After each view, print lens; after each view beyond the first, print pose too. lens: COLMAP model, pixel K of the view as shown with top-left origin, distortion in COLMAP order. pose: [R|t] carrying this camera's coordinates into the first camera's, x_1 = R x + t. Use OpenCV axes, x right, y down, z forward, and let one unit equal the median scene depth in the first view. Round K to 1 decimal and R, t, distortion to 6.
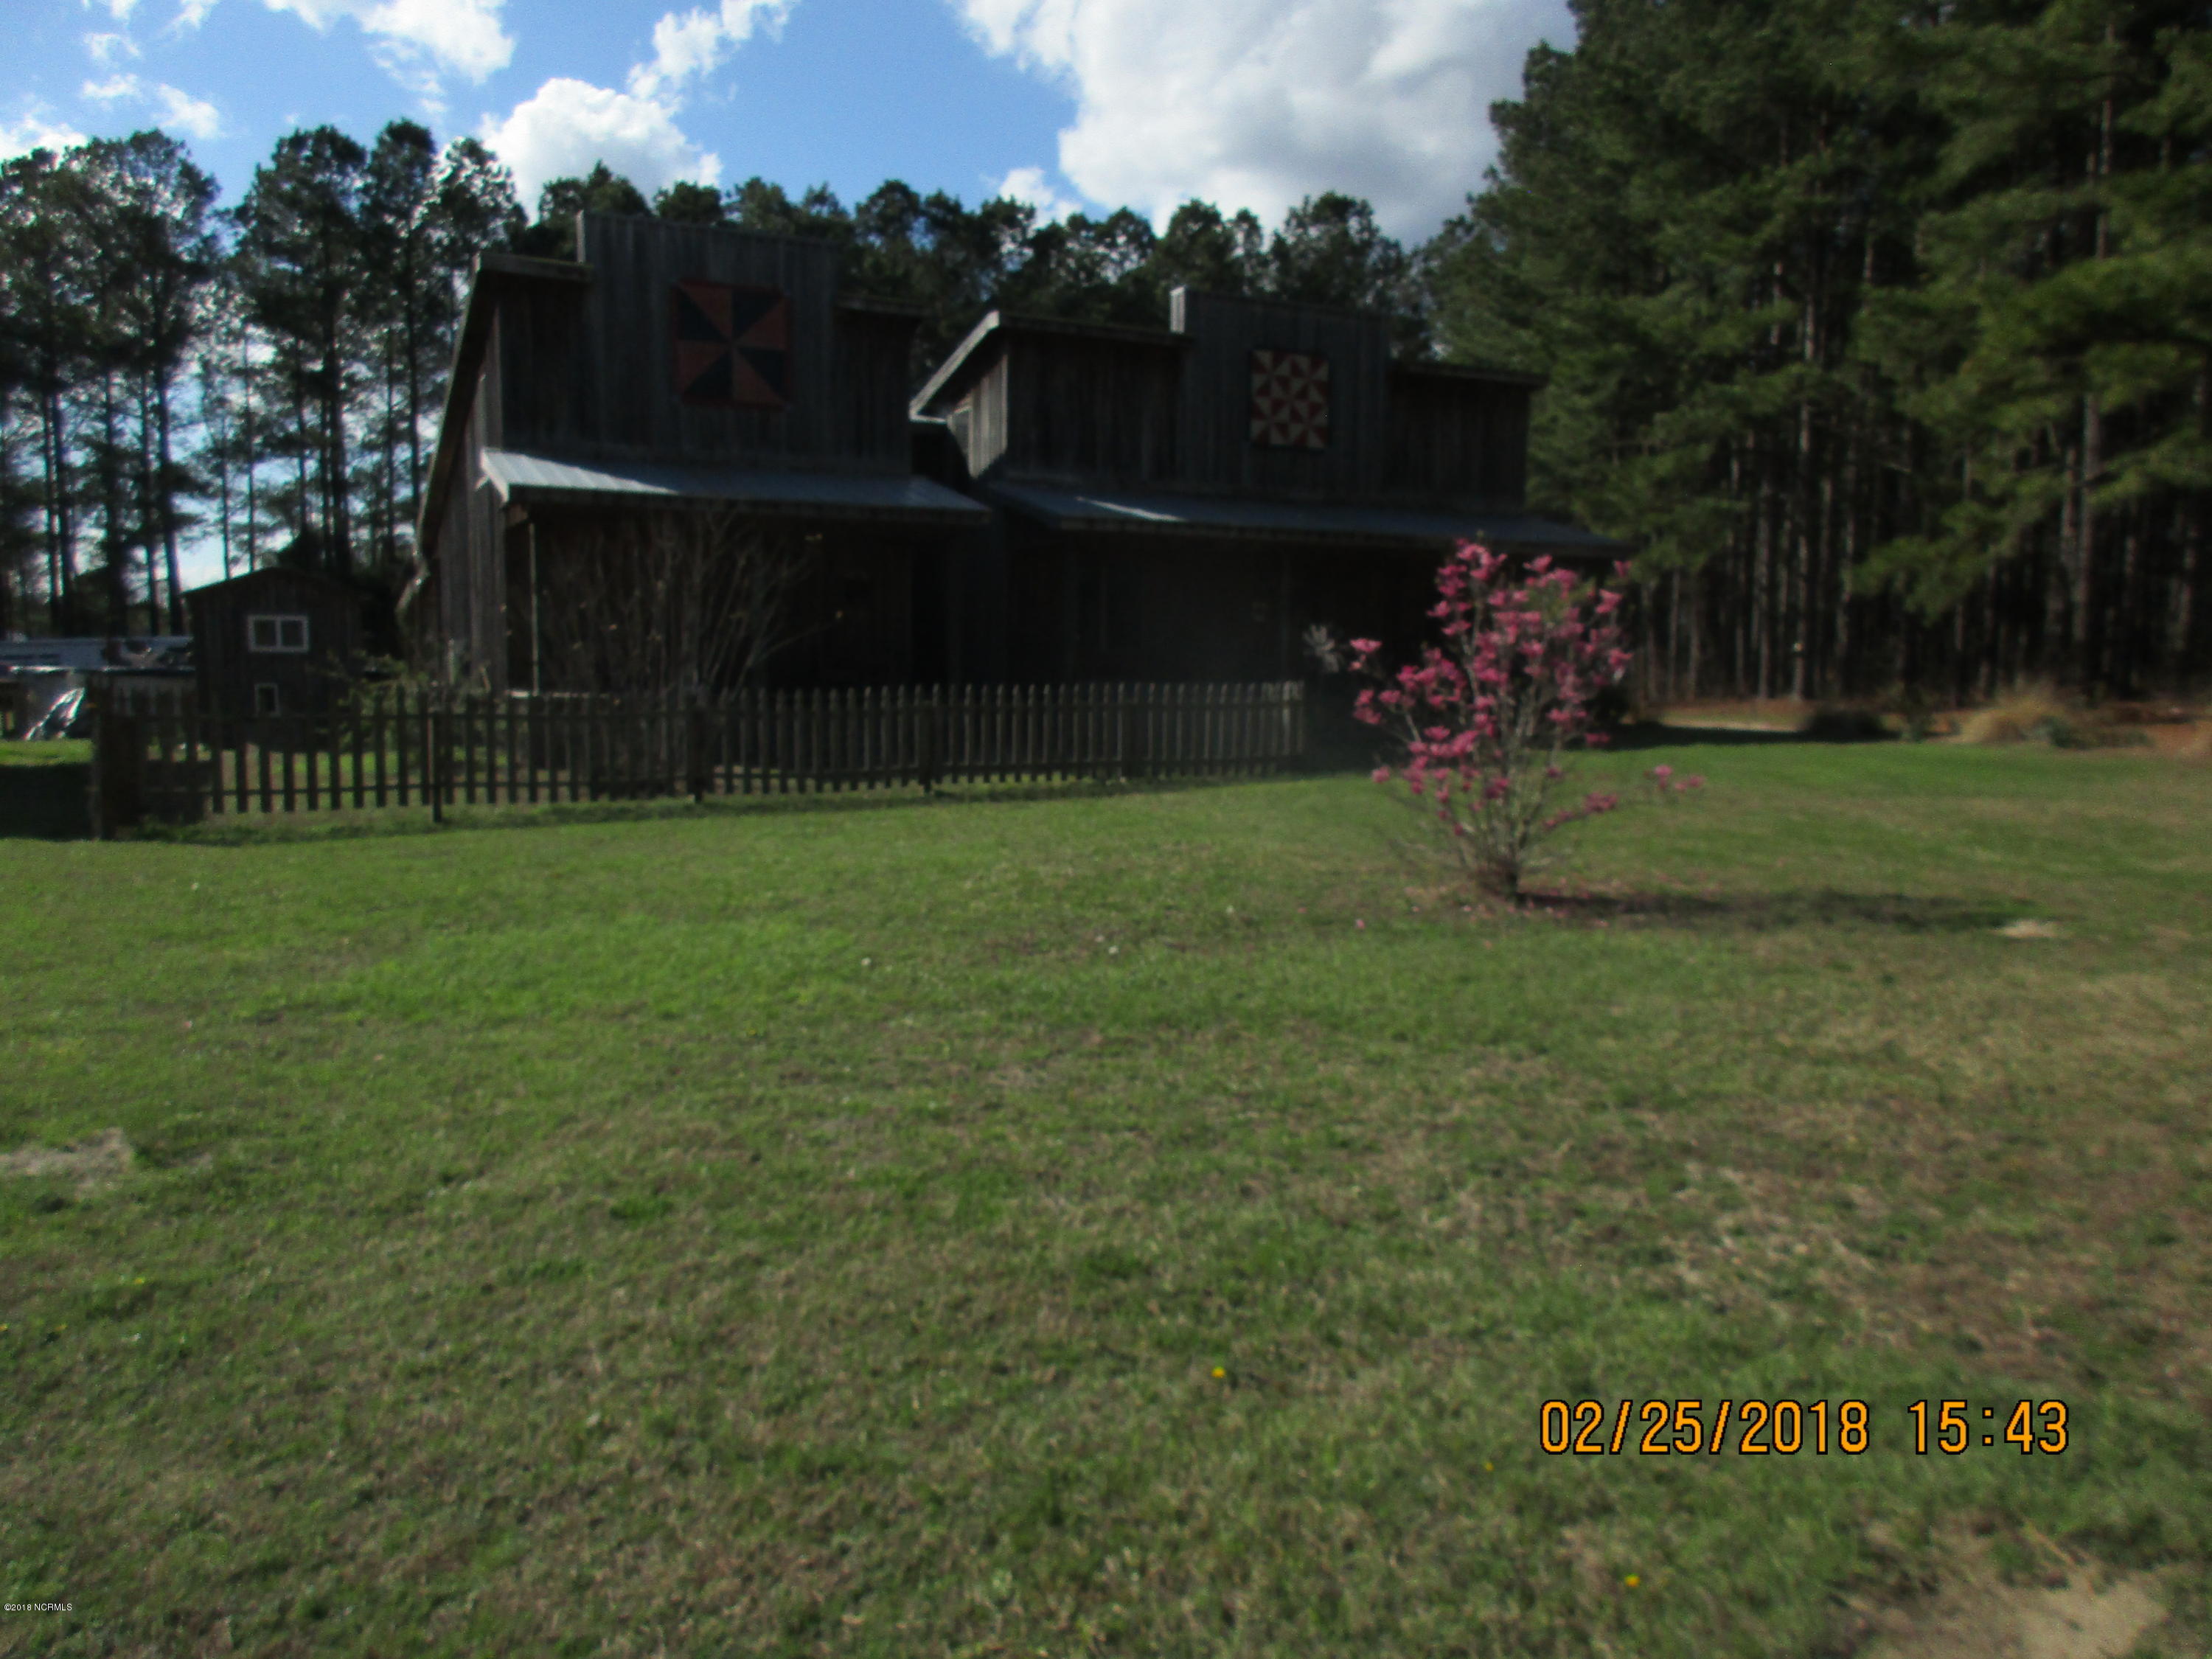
lens RADIAL K [[1616.3, 0, 1105.7], [0, 1616.3, 827.5], [0, 0, 1]] dist [-0.004509, -0.003086]
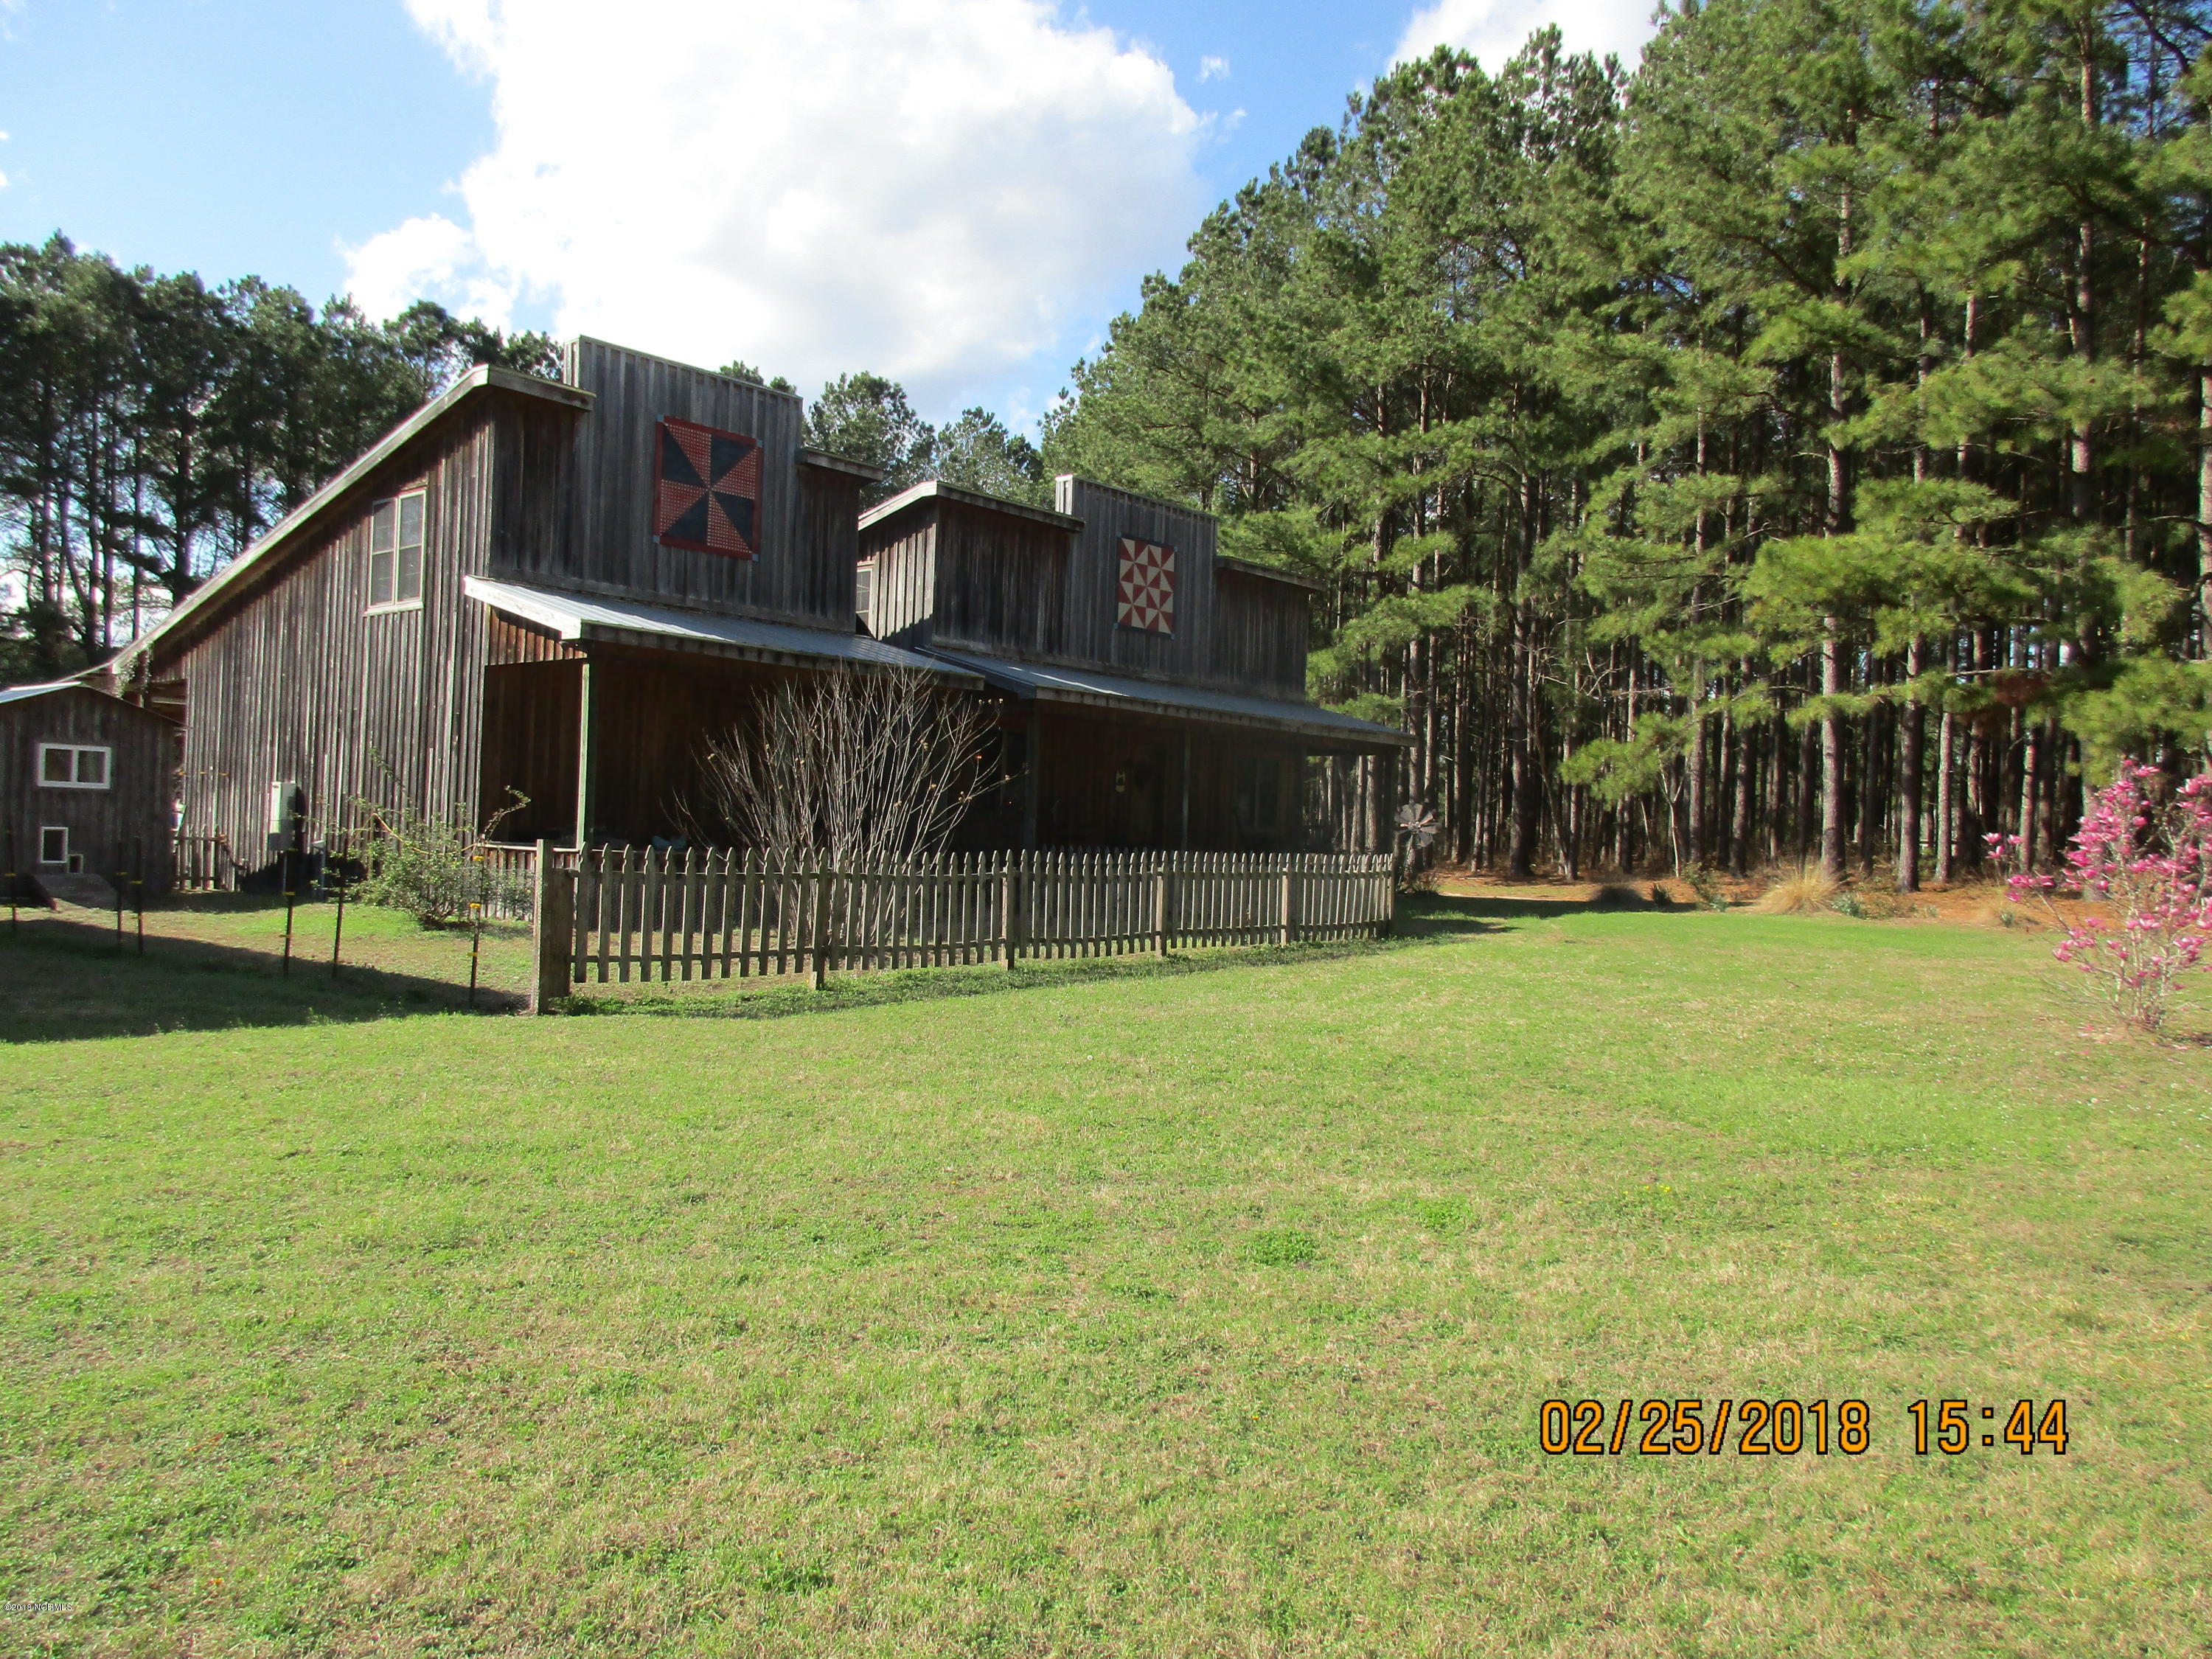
lens RADIAL K [[1616.8, 0, 1106.8], [0, 1616.8, 825.5], [0, 0, 1]] dist [-0.005254, 0.001095]
pose [[0.927141, 0.026638, 0.373764, -0.307544], [0.010712, 0.995178, -0.097499, -0.003172], [-0.374559, 0.094399, 0.922385, 0.037660]]
